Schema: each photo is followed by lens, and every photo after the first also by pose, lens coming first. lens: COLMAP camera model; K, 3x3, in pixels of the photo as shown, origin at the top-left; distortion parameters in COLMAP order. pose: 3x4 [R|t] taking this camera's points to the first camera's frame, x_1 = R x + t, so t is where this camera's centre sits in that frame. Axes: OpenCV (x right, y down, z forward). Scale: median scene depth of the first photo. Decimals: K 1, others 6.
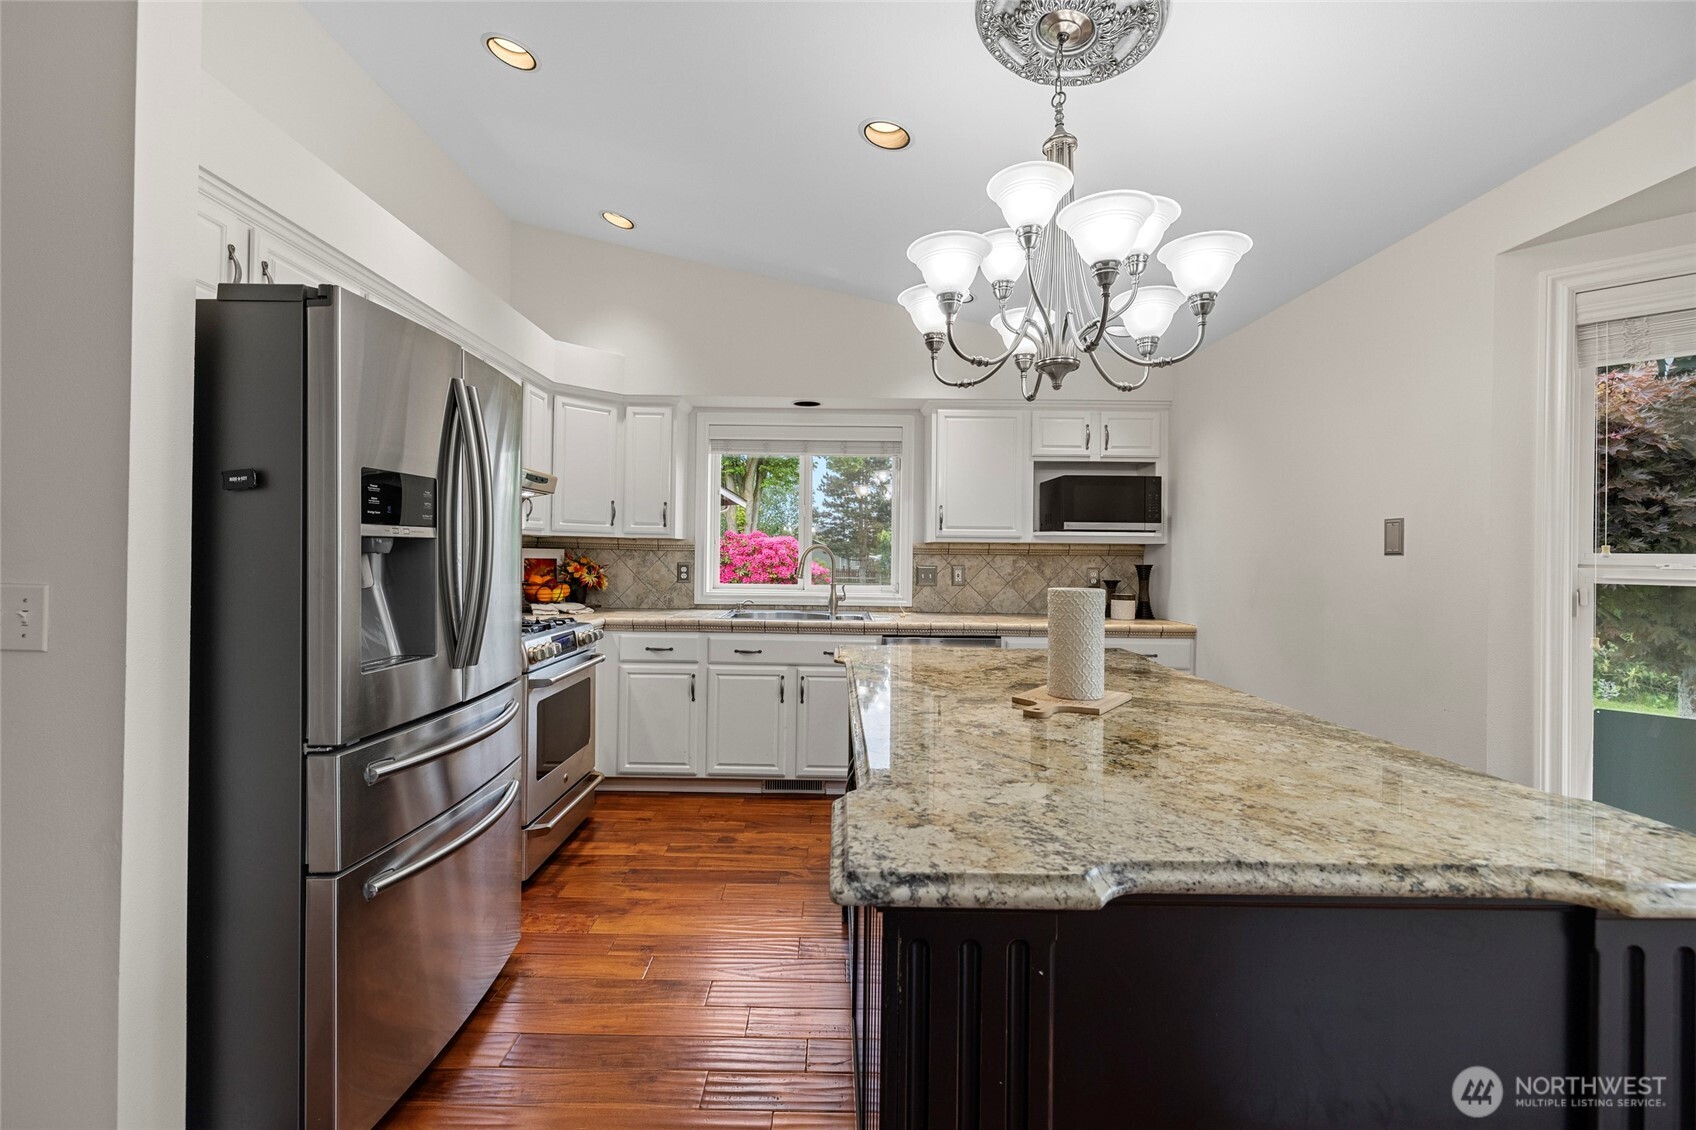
lens RADIAL K [[710.9, 0, 837.7], [0, 710.9, 552.7], [0, 0, 1]] dist [-0.000366, 0.000115]
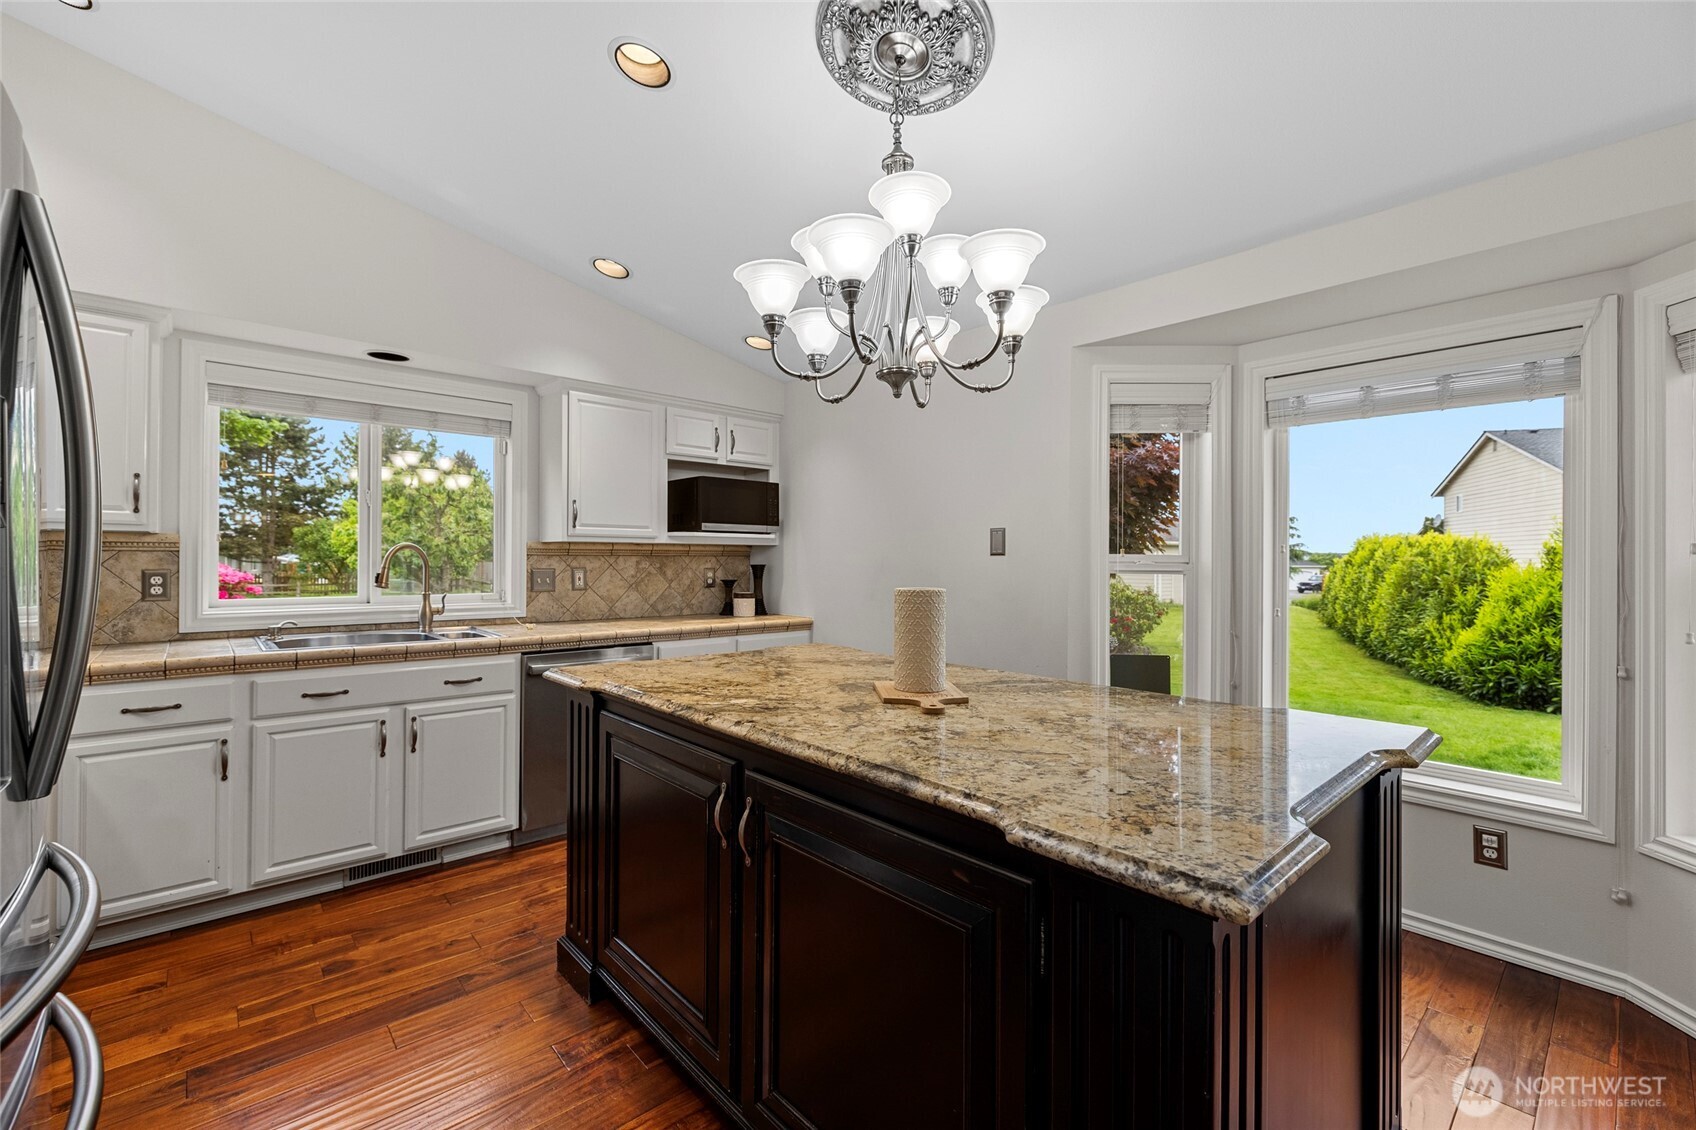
lens RADIAL K [[709.4, 0, 839.5], [0, 709.4, 558.1], [0, 0, 1]] dist [-0.002115, 0.000043]
pose [[0.745127, -0.005631, 0.666899, -0.197617], [0.000381, 0.999968, 0.008018, -0.001441], [-0.666922, -0.005720, 0.745105, 0.124077]]
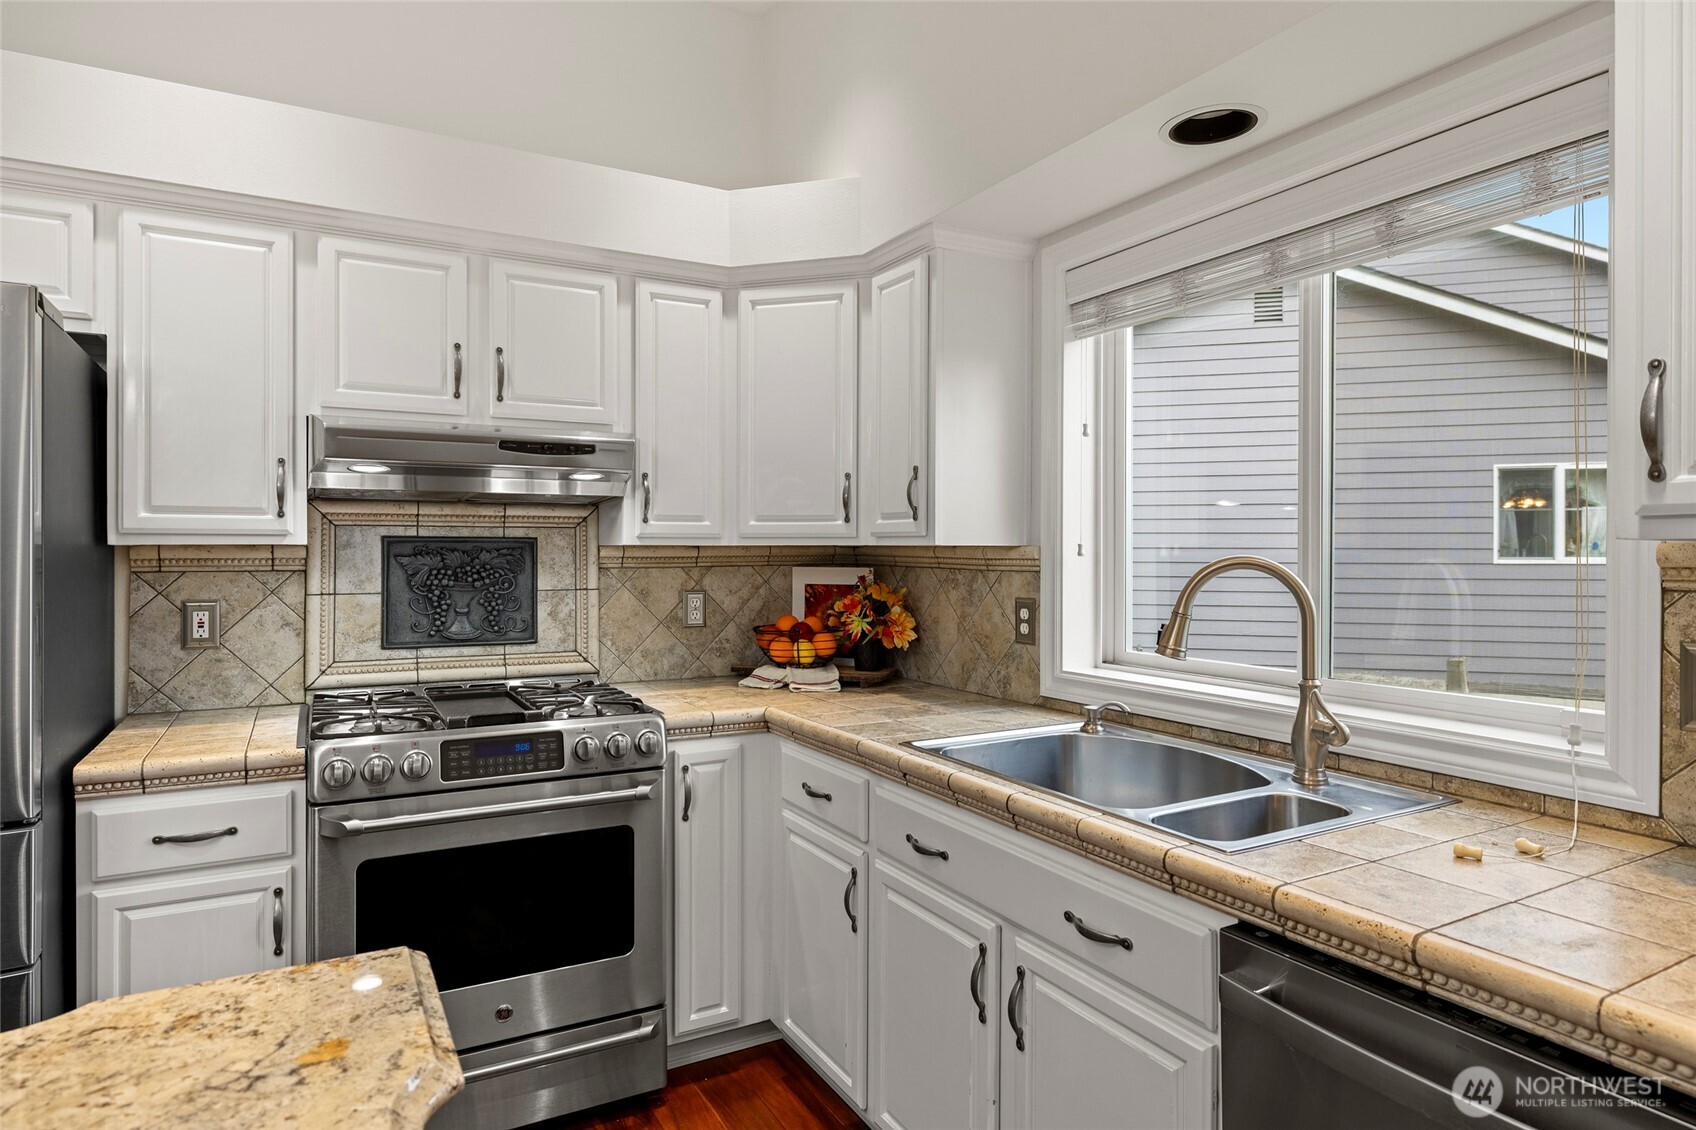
lens RADIAL K [[970.1, 0, 841.7], [0, 970.1, 557.3], [0, 0, 1]] dist [0.001962, 0.000590]
pose [[0.478127, -0.007064, -0.878262, 0.279056], [0.006787, 0.999968, -0.004349, -0.010582], [0.878265, -0.003881, 0.478159, 0.660263]]
